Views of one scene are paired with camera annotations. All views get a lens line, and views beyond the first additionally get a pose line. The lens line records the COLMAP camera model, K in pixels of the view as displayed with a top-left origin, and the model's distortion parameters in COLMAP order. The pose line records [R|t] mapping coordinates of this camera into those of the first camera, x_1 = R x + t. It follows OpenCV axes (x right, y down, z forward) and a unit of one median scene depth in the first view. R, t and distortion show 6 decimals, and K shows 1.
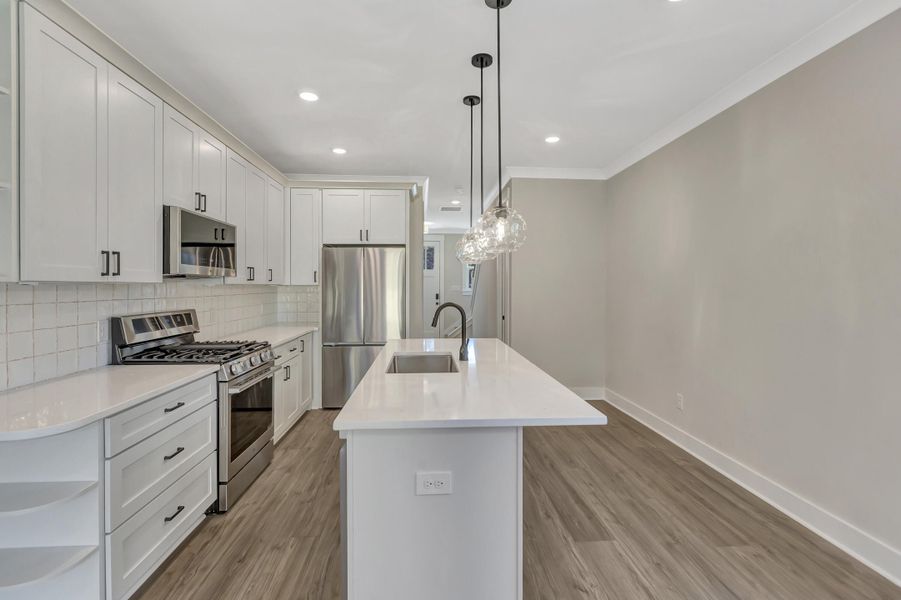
lens RADIAL K [[409.5, 0, 447.0], [0, 409.5, 298.0], [0, 0, 1]] dist [-0.000209, -0.000065]
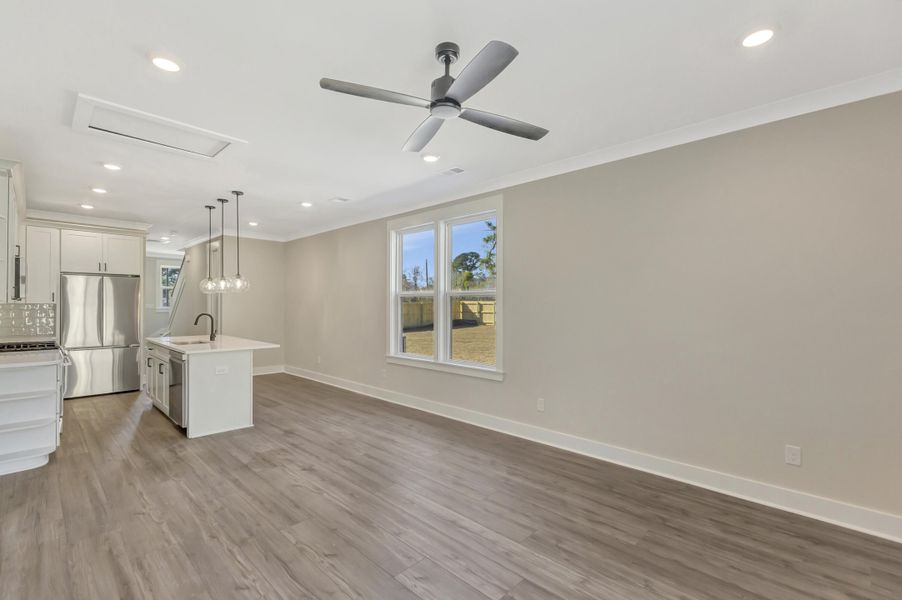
lens RADIAL K [[410.0, 0, 448.4], [0, 410.0, 304.2], [0, 0, 1]] dist [-0.000209, -0.000065]
pose [[0.745442, 0.000574, 0.666571, -0.253217], [0.018084, 0.999614, -0.021085, 0.017372], [-0.666326, 0.027772, 0.745144, -0.753325]]
